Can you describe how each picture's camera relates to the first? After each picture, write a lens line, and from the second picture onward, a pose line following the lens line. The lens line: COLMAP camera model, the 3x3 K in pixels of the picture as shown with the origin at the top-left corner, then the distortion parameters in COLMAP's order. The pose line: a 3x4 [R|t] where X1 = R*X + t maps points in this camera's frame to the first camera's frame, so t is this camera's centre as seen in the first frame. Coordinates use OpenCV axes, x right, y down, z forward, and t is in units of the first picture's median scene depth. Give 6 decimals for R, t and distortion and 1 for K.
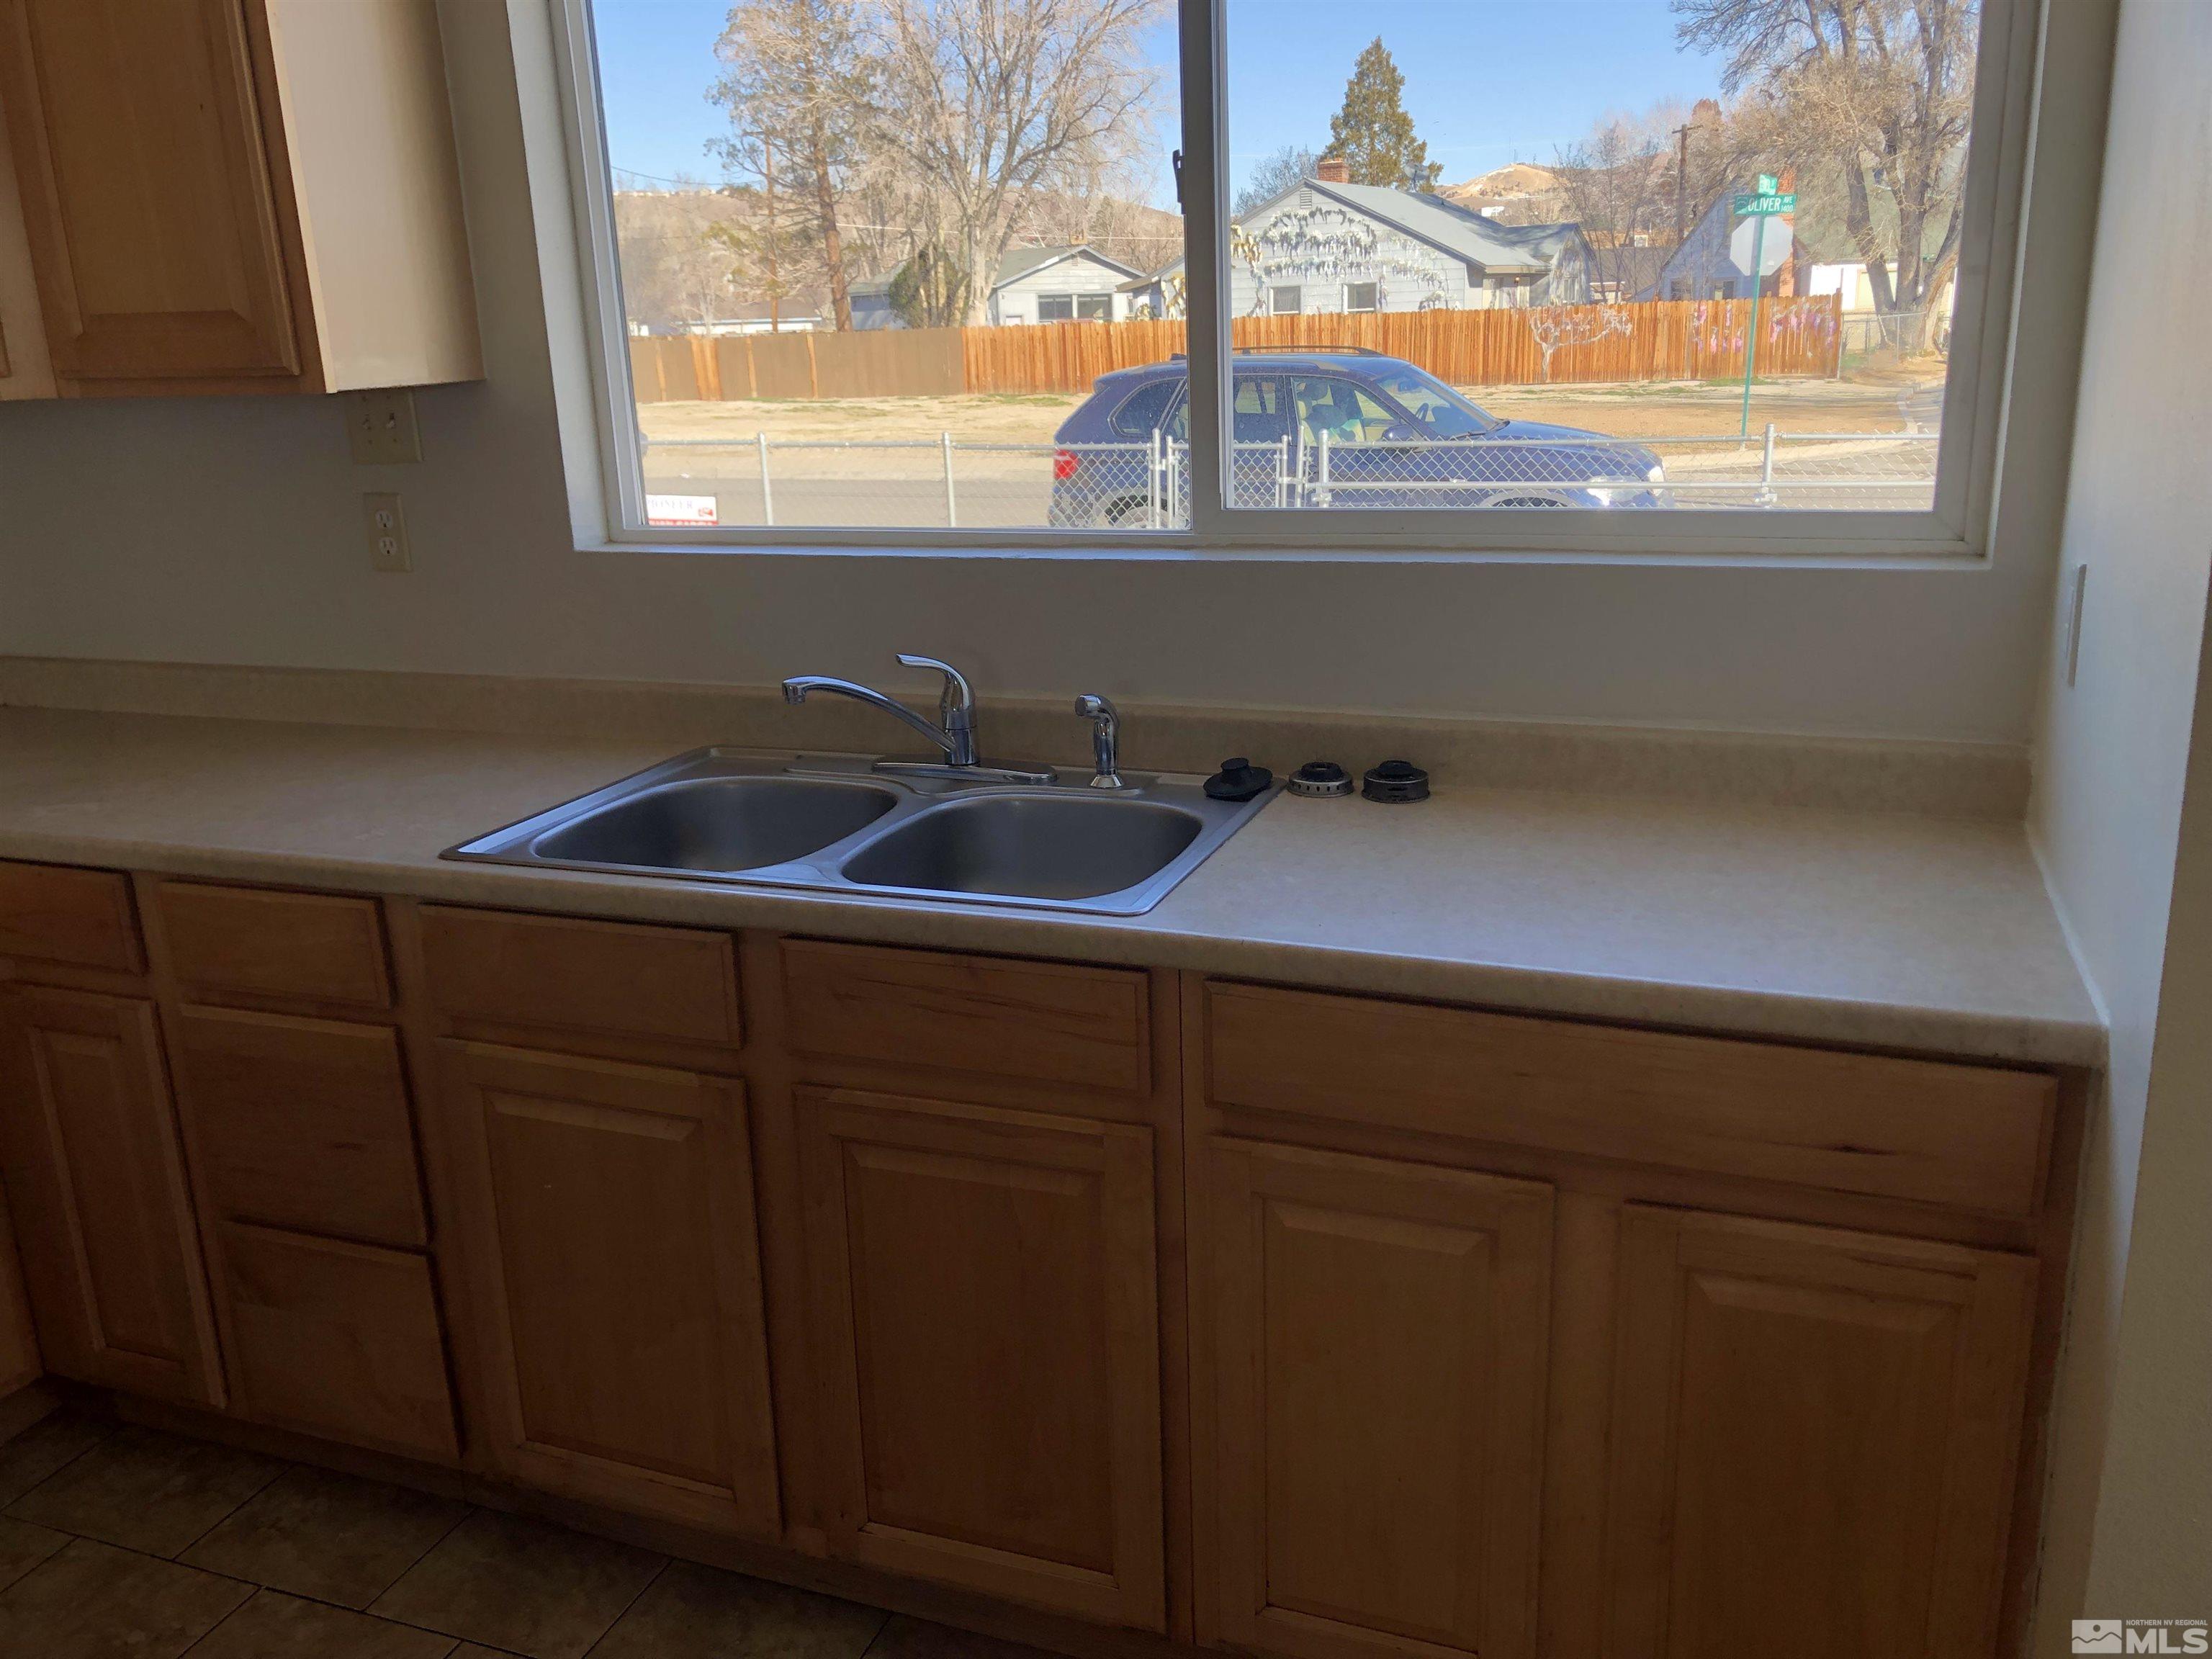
lens RADIAL K [[1809.5, 0, 1103.8], [0, 1809.5, 835.0], [0, 0, 1]] dist [0.011994, -0.000655]
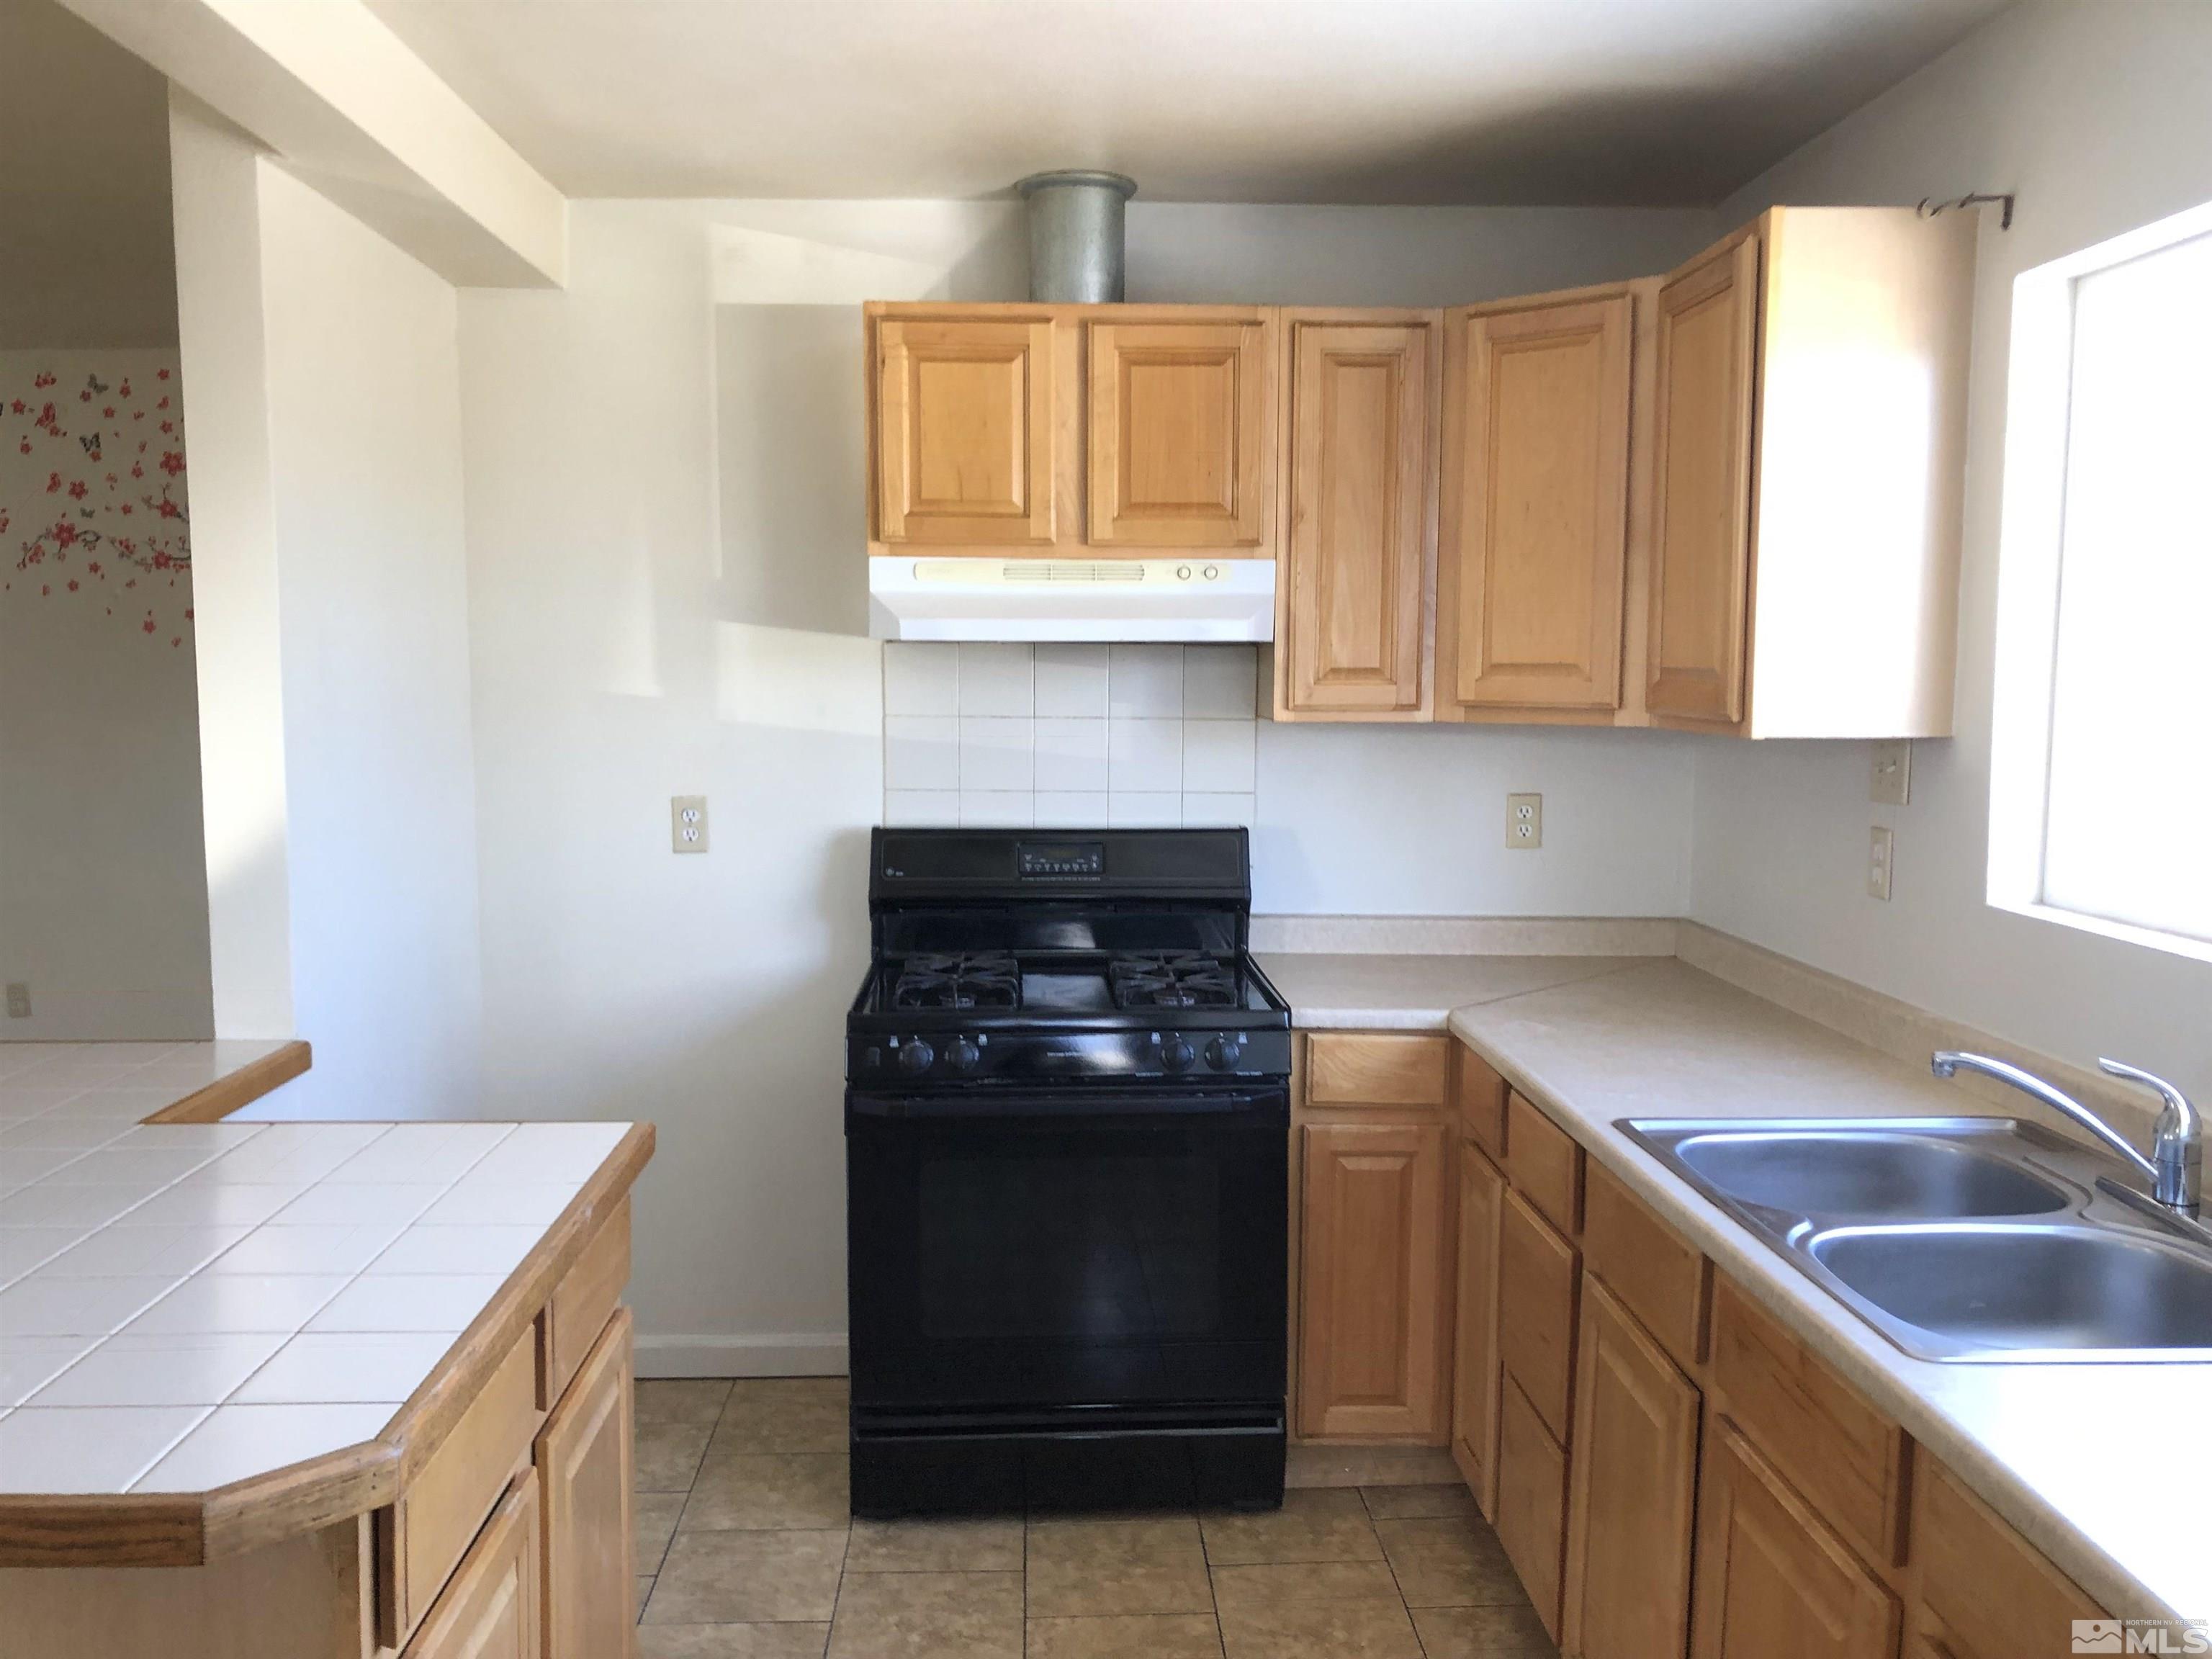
lens RADIAL K [[1809.5, 0, 1110.0], [0, 1809.5, 826.6], [0, 0, 1]] dist [0.011994, -0.000655]
pose [[0.392959, 0.117894, -0.911967, 0.492845], [-0.268710, 0.963182, 0.008730, -0.084243], [0.879419, 0.241624, 0.410170, 0.153356]]
